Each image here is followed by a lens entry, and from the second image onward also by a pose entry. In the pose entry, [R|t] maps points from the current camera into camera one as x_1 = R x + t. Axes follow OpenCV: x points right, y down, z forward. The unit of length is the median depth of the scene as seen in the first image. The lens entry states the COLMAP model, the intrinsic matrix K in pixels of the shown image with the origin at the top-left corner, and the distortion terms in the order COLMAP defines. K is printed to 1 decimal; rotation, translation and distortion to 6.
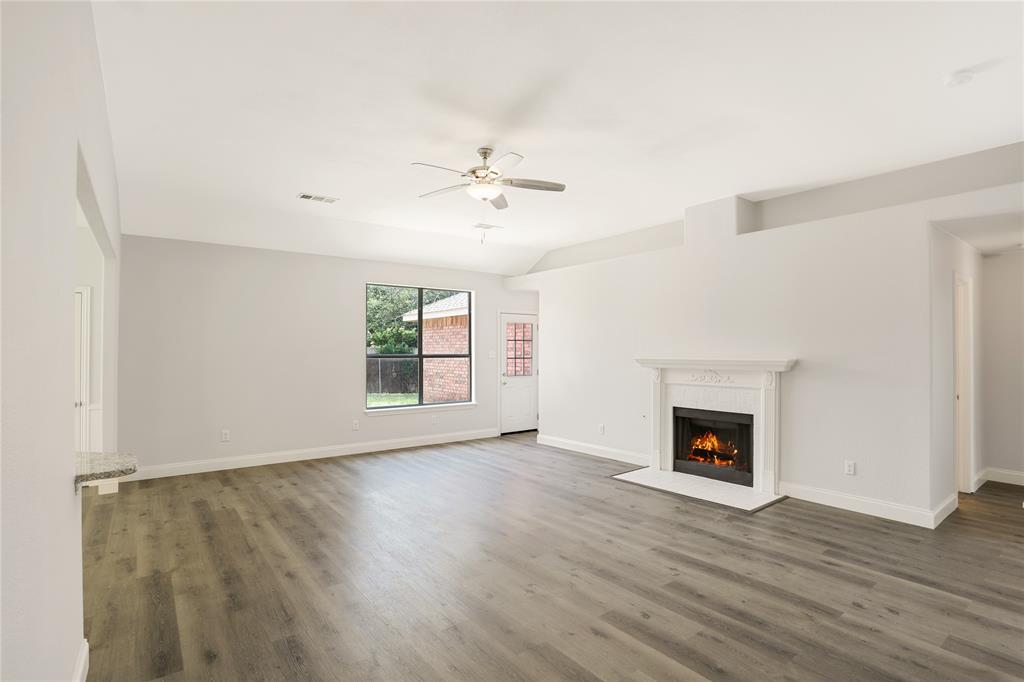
lens RADIAL K [[503.3, 0, 506.3], [0, 503.3, 343.2], [0, 0, 1]] dist [-0.065536, 0.027846]
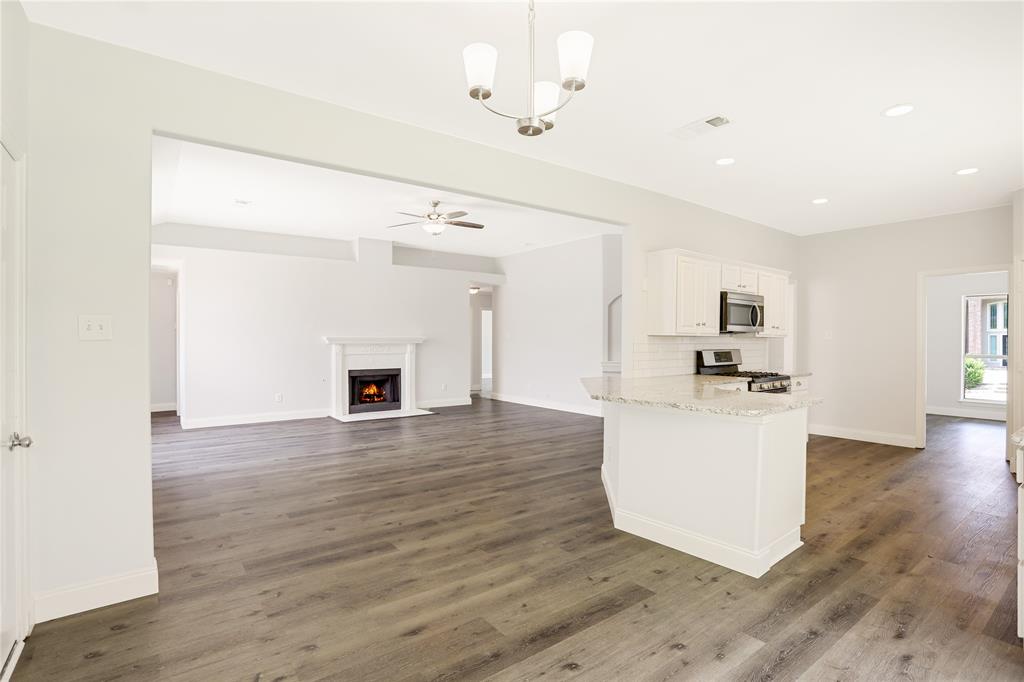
lens RADIAL K [[503.3, 0, 506.3], [0, 503.3, 343.2], [0, 0, 1]] dist [-0.065536, 0.027846]
pose [[0.013845, -0.005937, 0.999887, -1.446843], [-0.012024, 0.999909, 0.006104, 0.043651], [-0.999832, -0.012107, 0.013772, 0.671606]]
